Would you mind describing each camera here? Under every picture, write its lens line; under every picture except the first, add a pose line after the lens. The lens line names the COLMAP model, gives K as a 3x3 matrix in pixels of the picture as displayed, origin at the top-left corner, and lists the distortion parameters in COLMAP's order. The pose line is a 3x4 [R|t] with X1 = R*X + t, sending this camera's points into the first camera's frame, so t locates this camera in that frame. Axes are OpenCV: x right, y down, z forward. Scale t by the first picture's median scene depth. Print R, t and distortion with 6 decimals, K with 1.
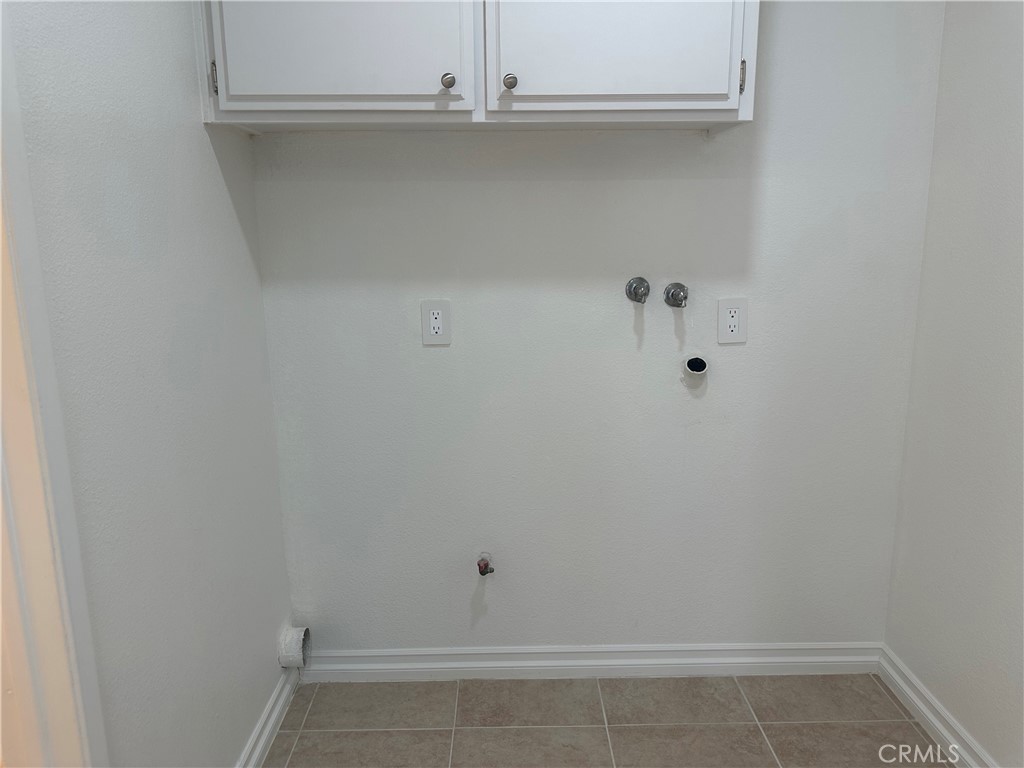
lens RADIAL K [[728.2, 0, 512.2], [0, 728.2, 386.9], [0, 0, 1]] dist [0.042525, -0.046820]
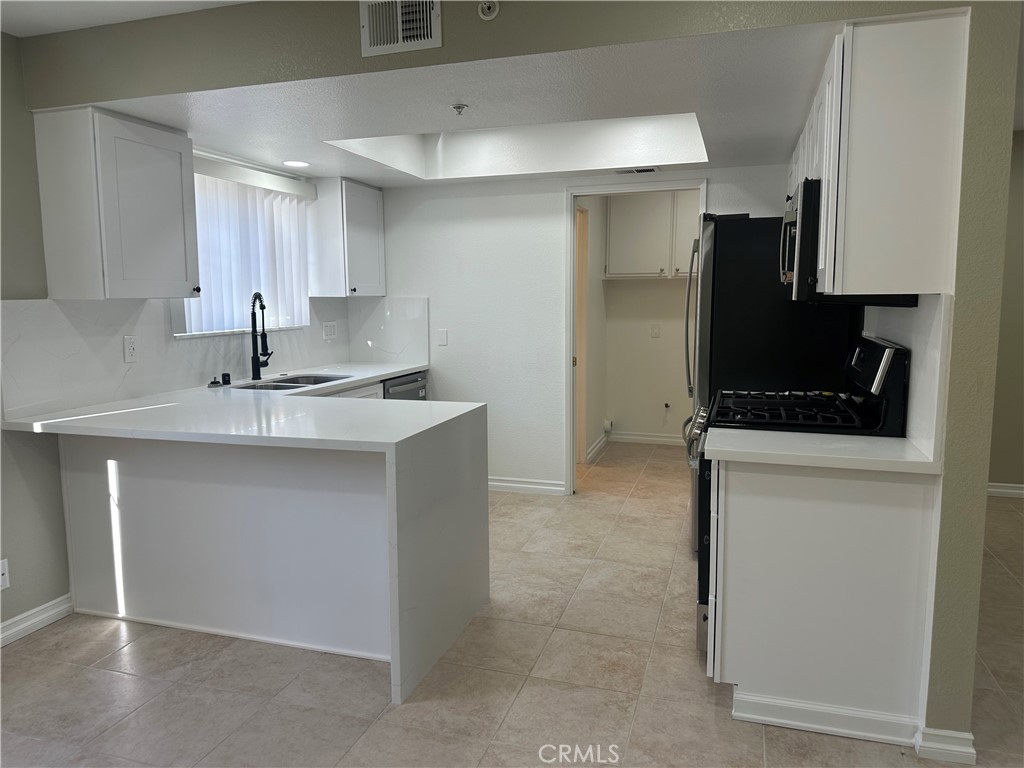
lens RADIAL K [[728.2, 0, 514.9], [0, 728.2, 384.8], [0, 0, 1]] dist [0.042525, -0.046820]
pose [[0.953539, 0.046274, -0.297695, 0.318581], [-0.064809, 0.996506, -0.052690, 0.421455], [0.294217, 0.069535, 0.953206, -2.635889]]
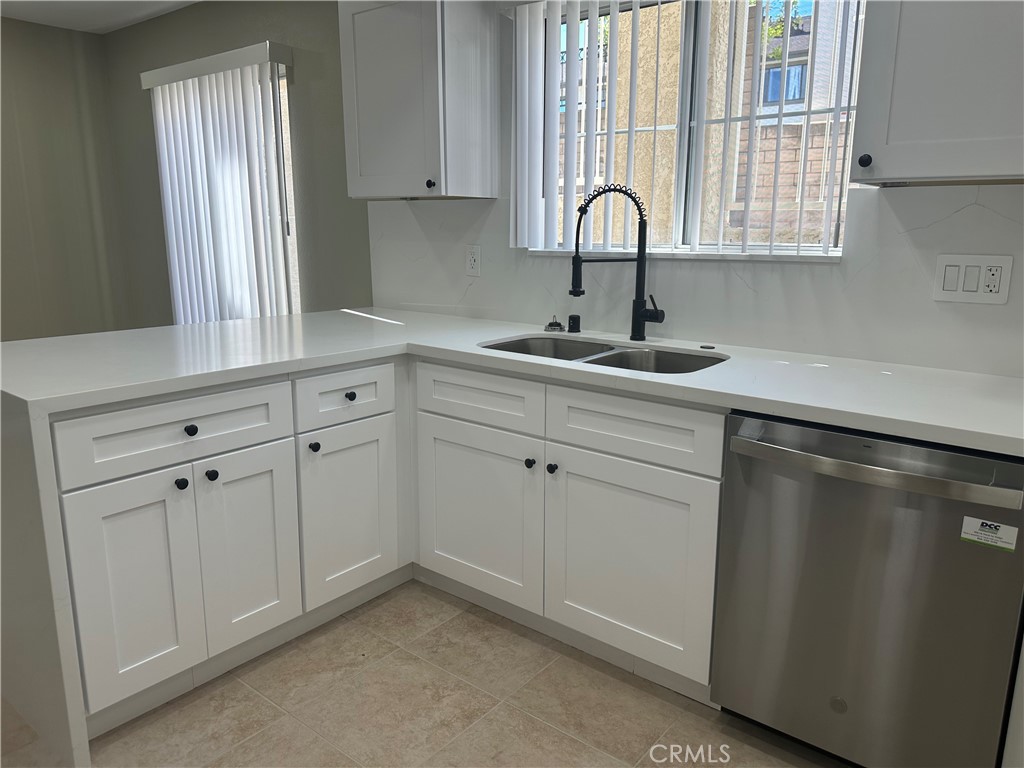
lens RADIAL K [[728.2, 0, 509.9], [0, 728.2, 382.7], [0, 0, 1]] dist [0.042525, -0.046820]
pose [[-0.640233, 0.167656, -0.749662, -0.149993], [-0.144597, 0.932146, 0.331957, -0.178228], [0.754449, 0.320929, -0.572548, 1.051829]]
